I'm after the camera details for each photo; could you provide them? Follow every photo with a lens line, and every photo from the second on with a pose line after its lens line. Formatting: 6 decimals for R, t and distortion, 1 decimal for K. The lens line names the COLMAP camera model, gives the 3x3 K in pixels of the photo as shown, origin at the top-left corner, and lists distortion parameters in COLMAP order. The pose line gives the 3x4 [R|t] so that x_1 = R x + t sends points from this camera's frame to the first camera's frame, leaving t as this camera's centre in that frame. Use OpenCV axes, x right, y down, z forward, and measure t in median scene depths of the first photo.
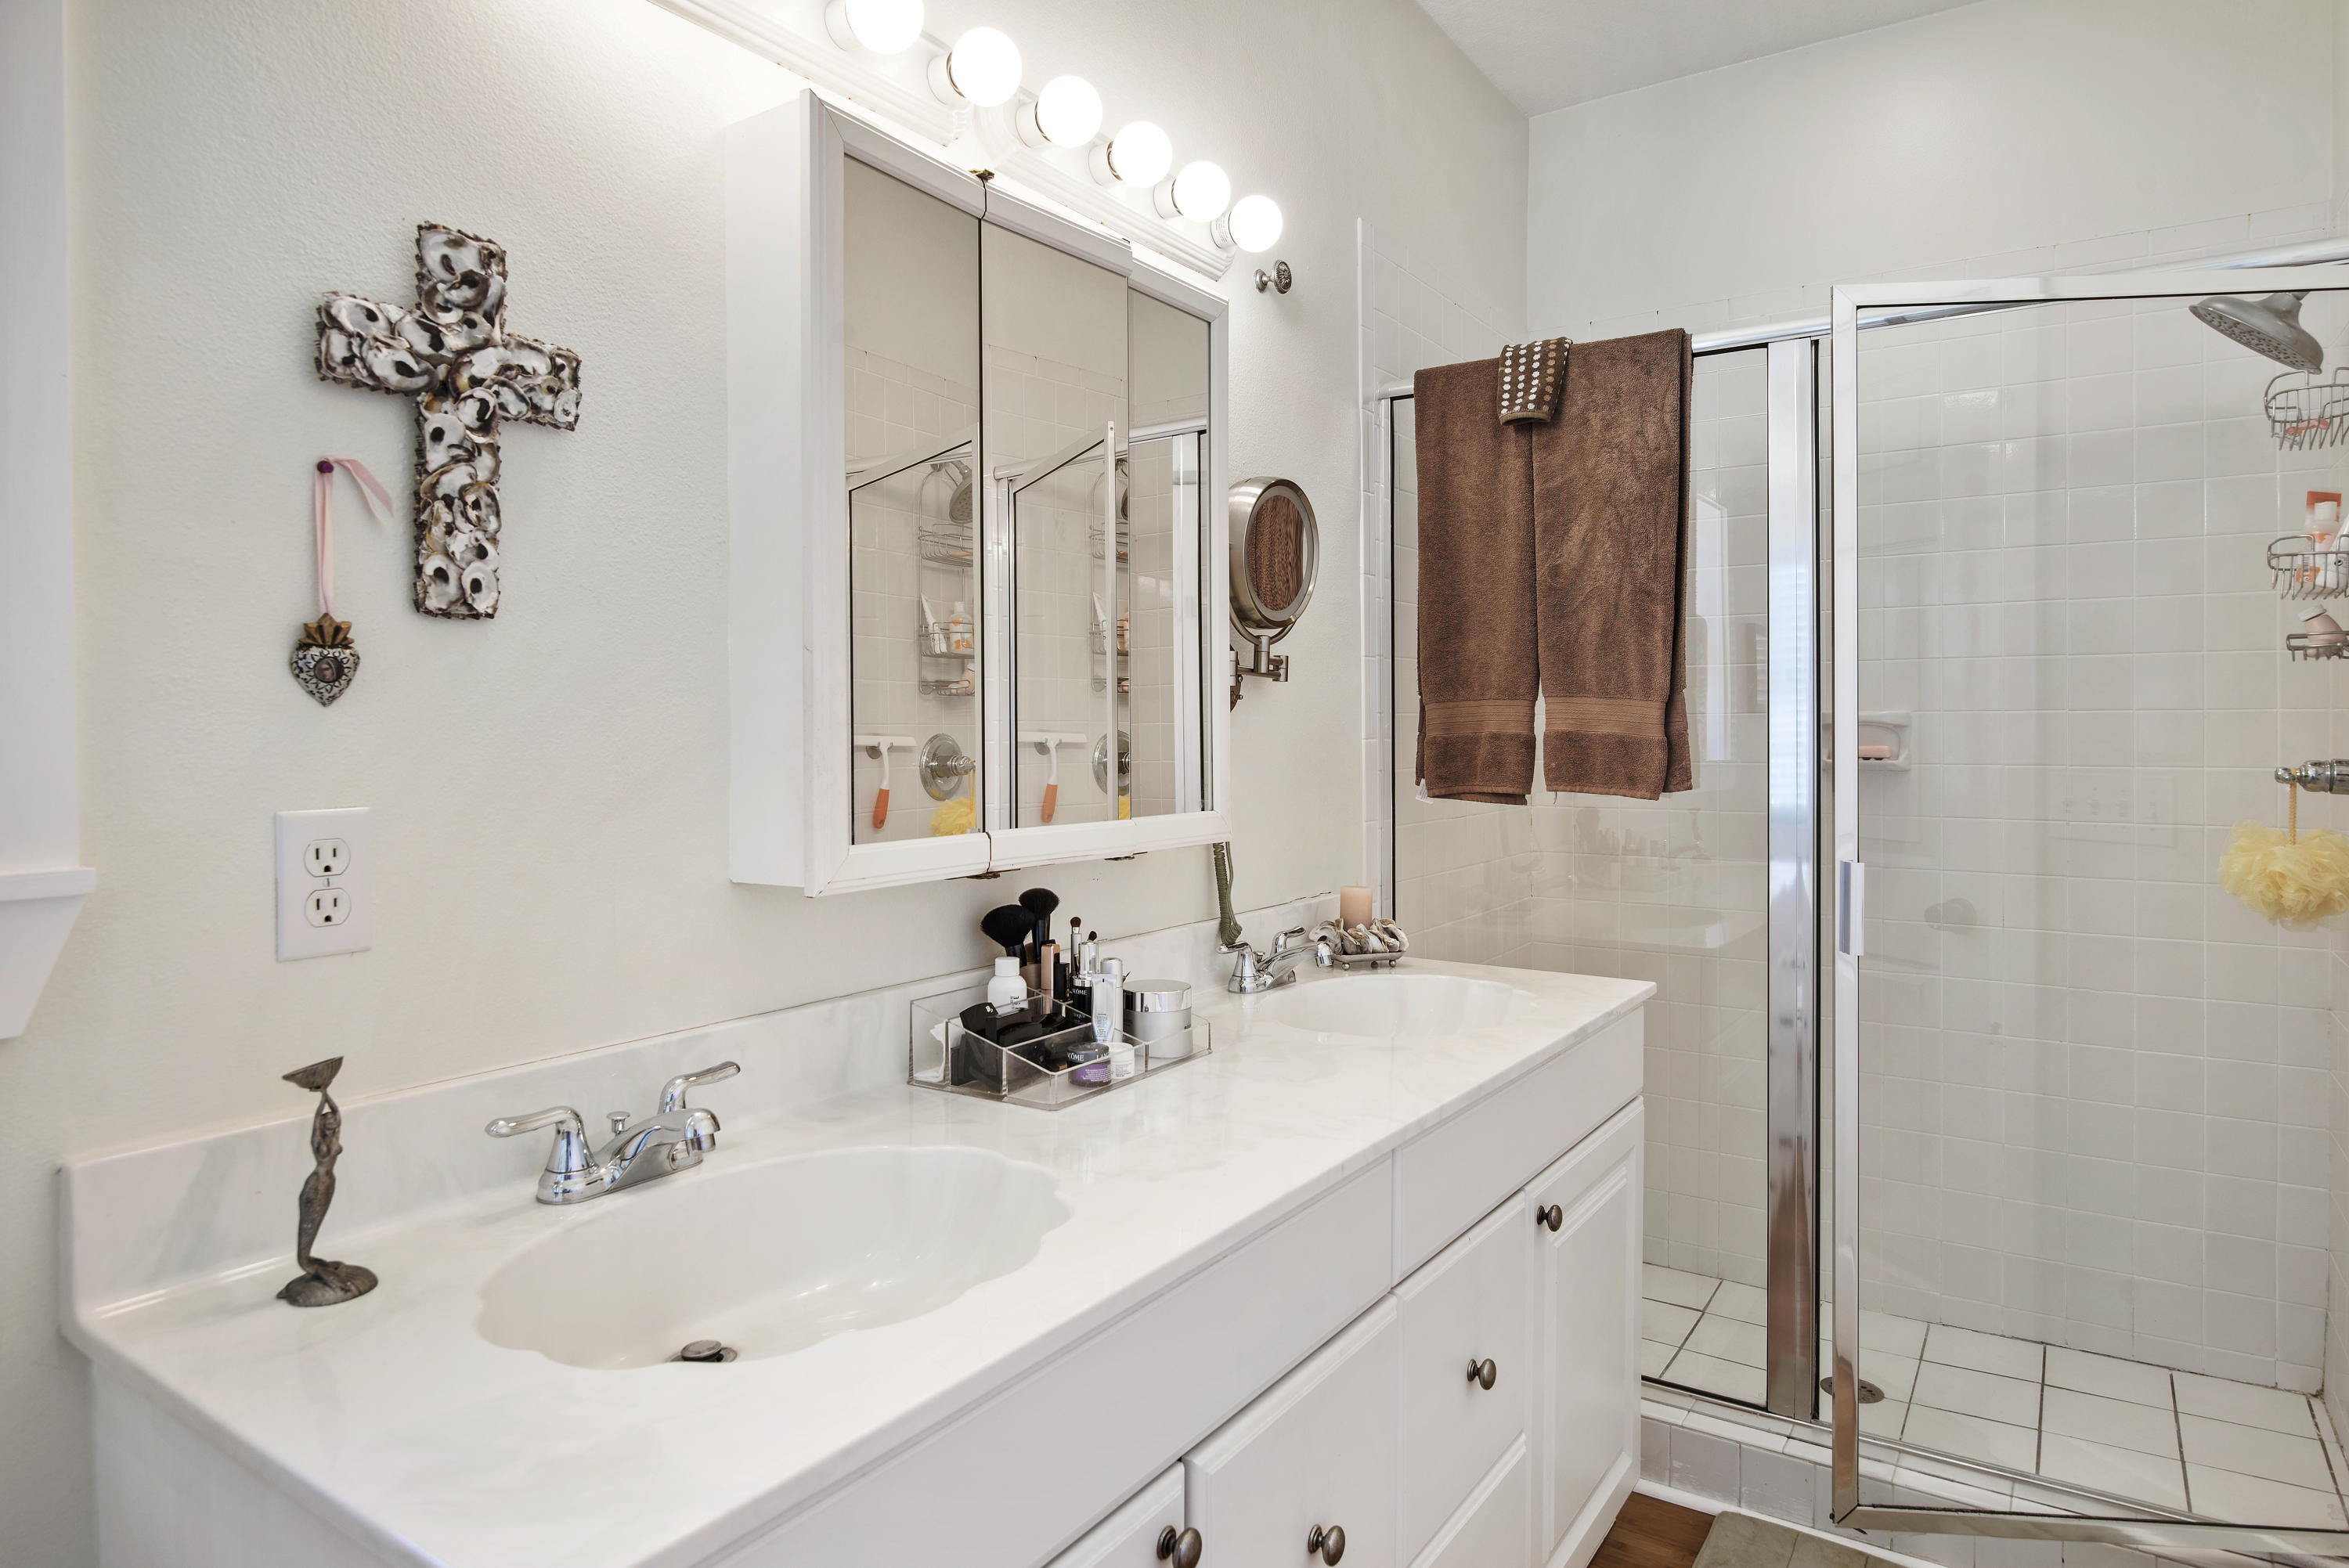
lens RADIAL K [[1355.3, 0, 1170.6], [0, 1355.3, 732.9], [0, 0, 1]] dist [-0.004766, -0.001679]
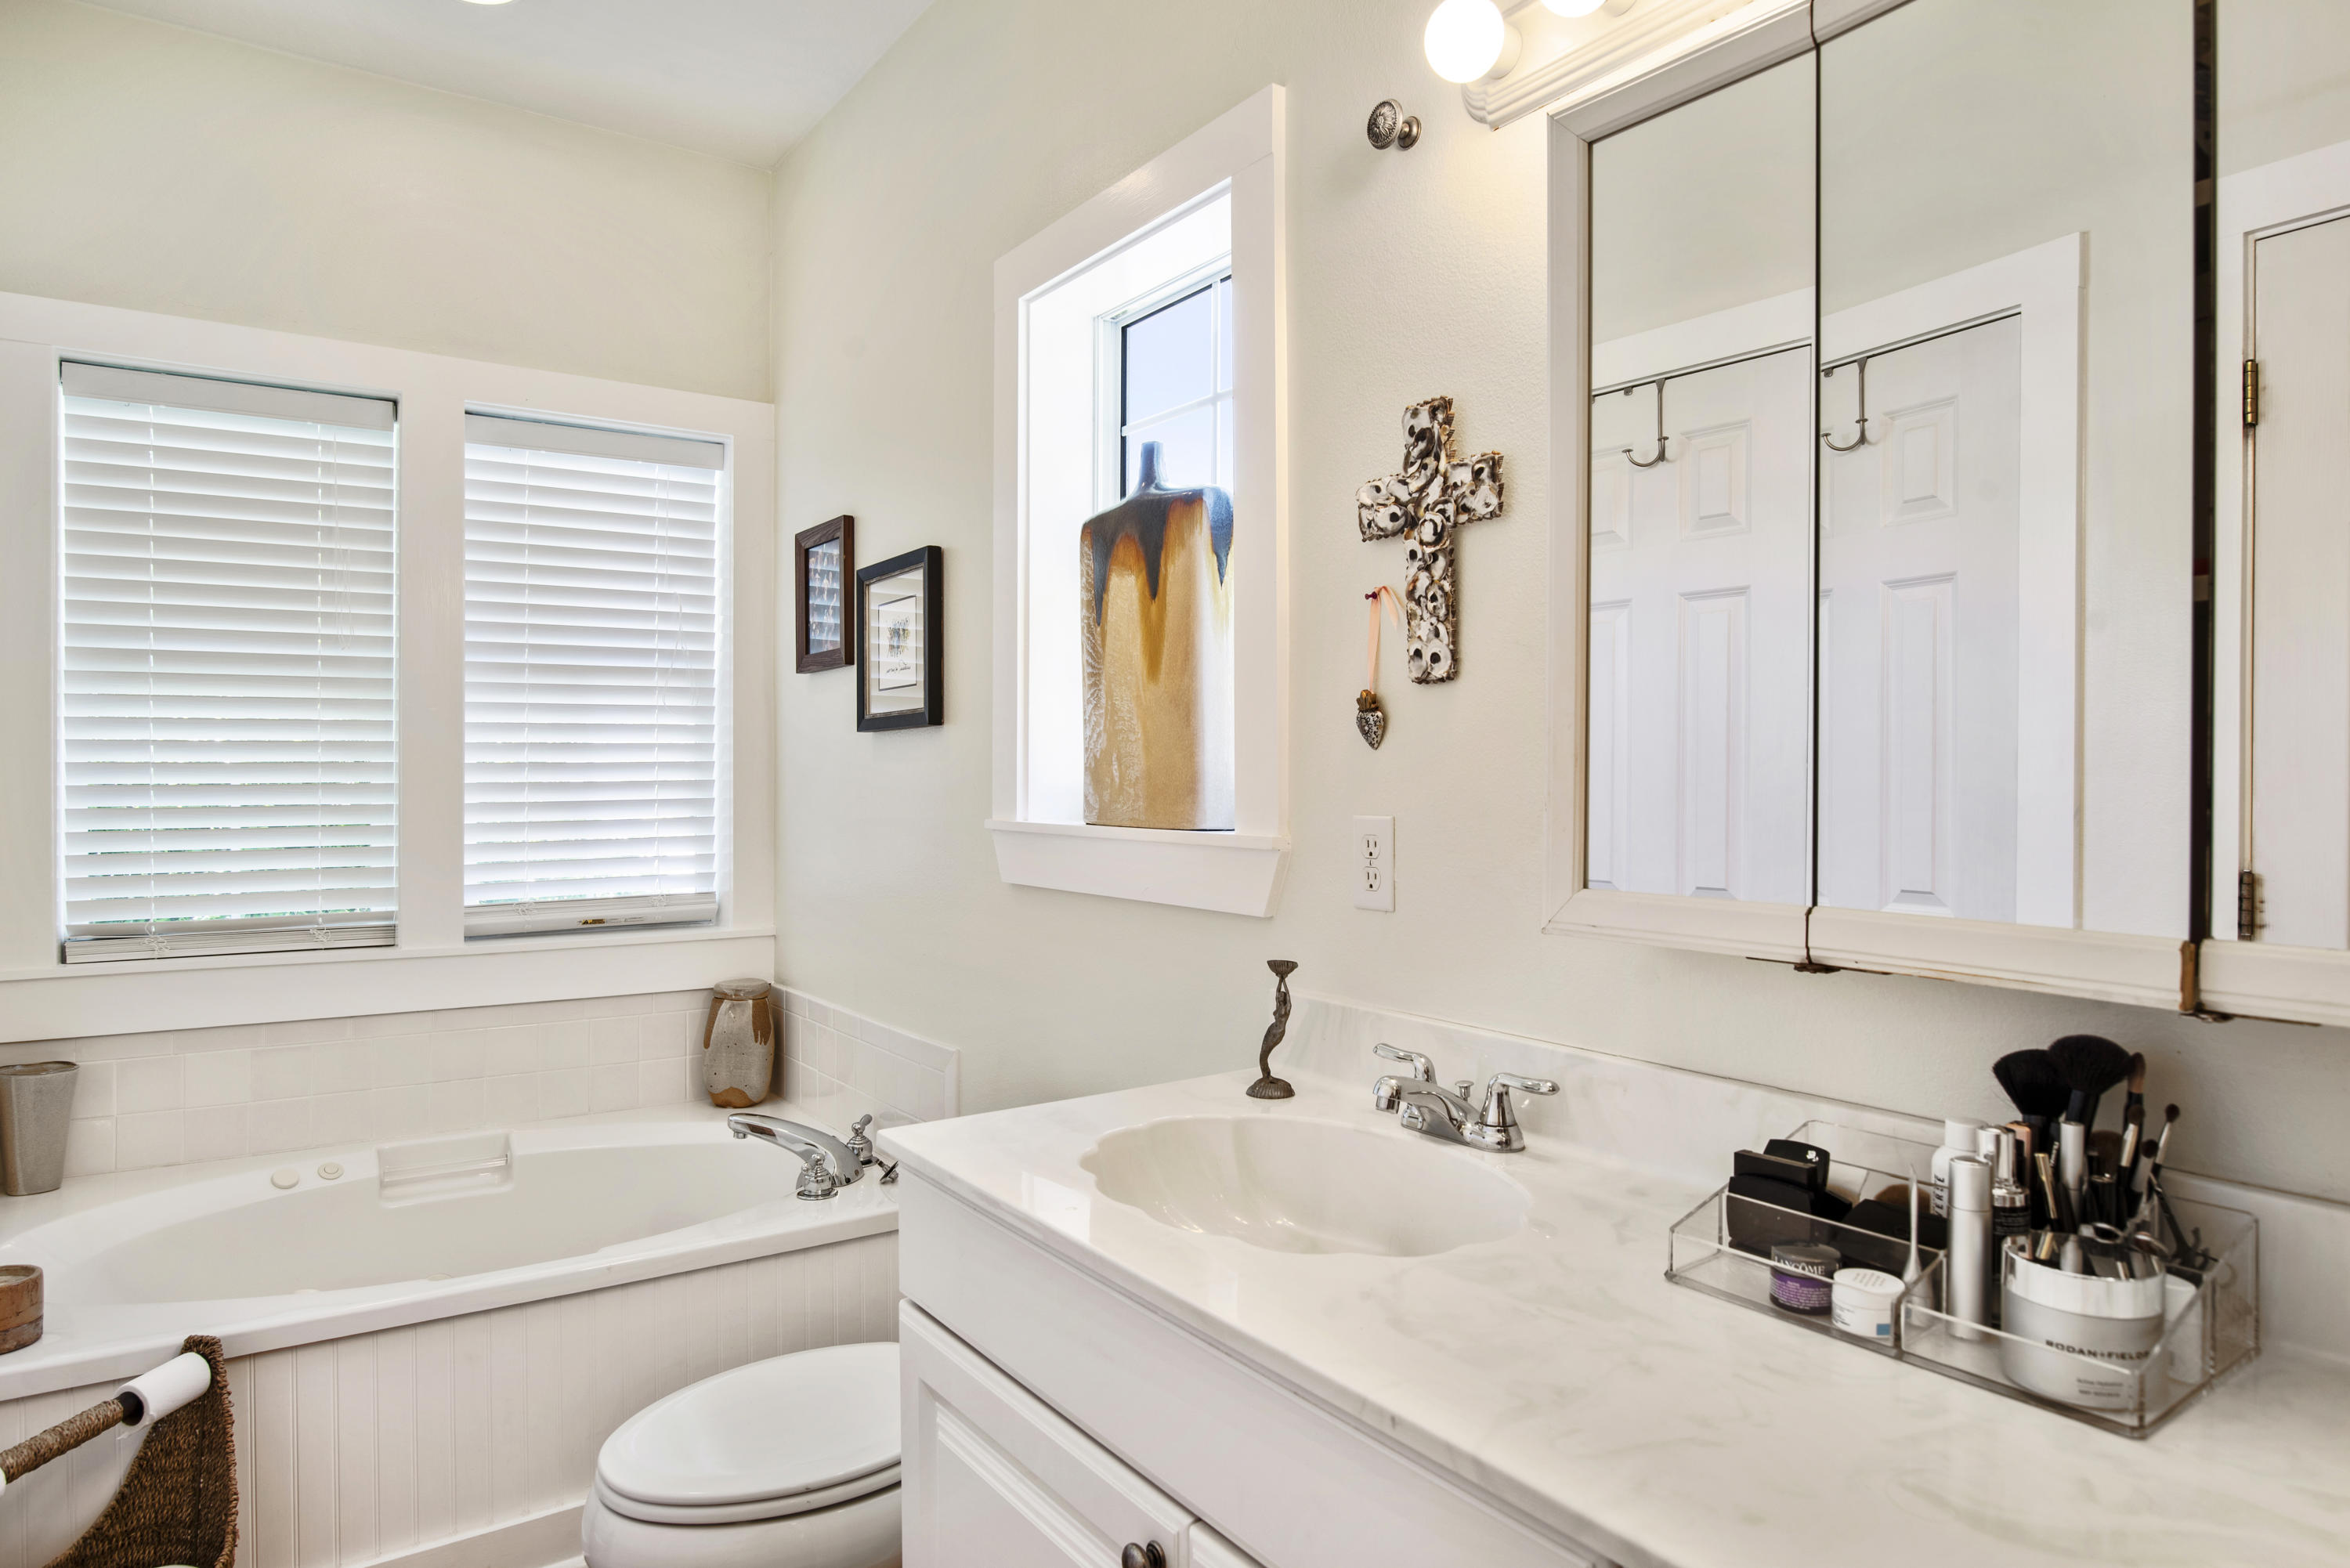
lens RADIAL K [[1352.4, 0, 1175.0], [0, 1352.4, 784.0], [0, 0, 1]] dist [-0.002809, -0.000444]
pose [[-0.331926, 0.013356, -0.943211, 0.859354], [-0.001340, 0.999892, 0.014630, -0.002429], [0.943304, 0.006120, -0.331873, 1.220744]]
